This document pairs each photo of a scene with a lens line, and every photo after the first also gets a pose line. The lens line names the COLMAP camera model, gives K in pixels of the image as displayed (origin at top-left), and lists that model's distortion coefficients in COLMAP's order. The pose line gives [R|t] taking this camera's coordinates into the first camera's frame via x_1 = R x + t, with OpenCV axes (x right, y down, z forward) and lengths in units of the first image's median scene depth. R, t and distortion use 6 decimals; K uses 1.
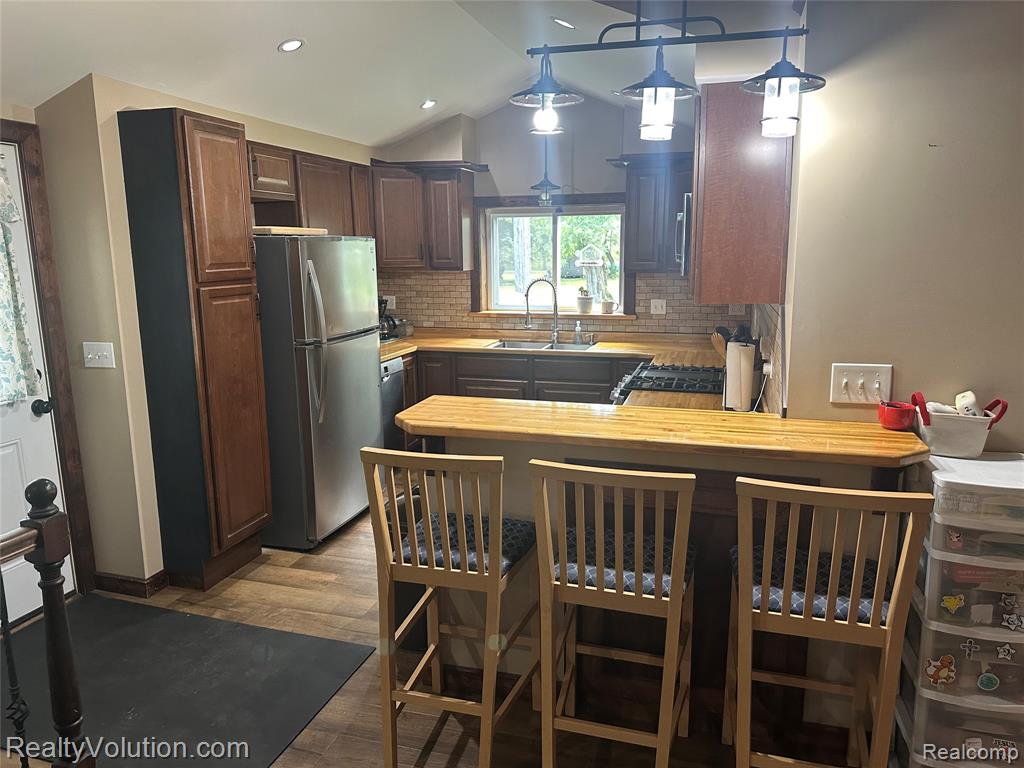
lens RADIAL K [[723.1, 0, 512.0], [0, 723.1, 384.0], [0, 0, 1]] dist [0.121237, -0.239595]
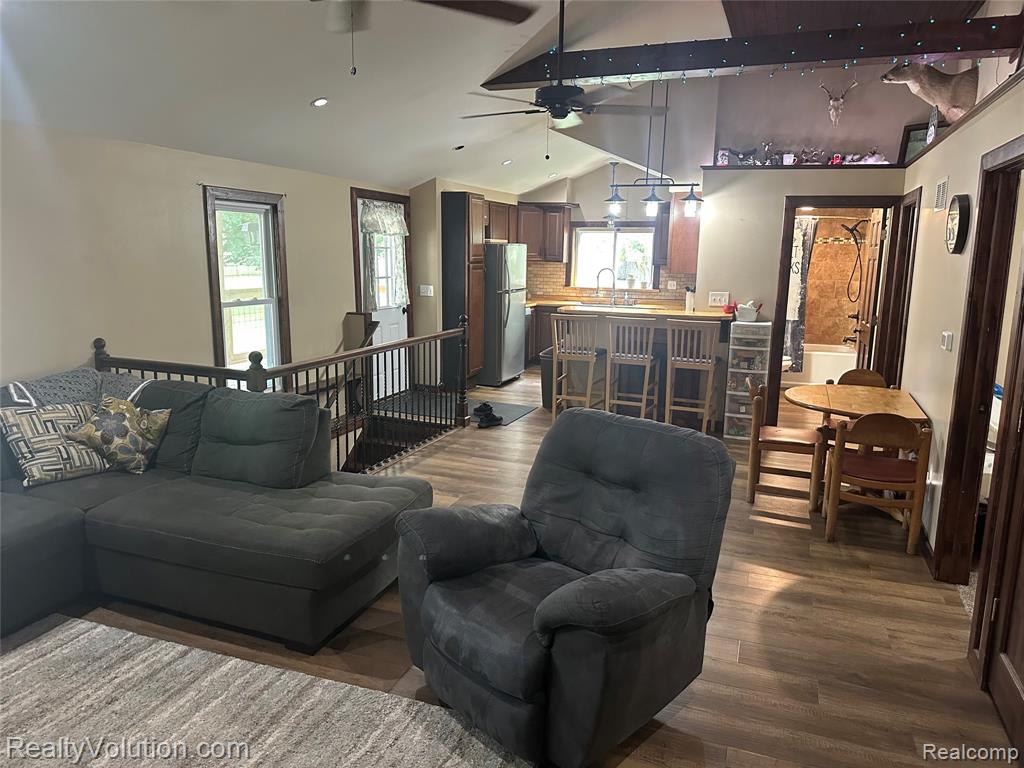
lens RADIAL K [[723.1, 0, 512.0], [0, 723.1, 384.0], [0, 0, 1]] dist [0.121237, -0.239595]
pose [[0.996677, 0.038281, -0.071895, -0.063329], [-0.038379, 0.999263, 0.000012, 0.180150], [0.071843, 0.002748, 0.997412, -0.966021]]
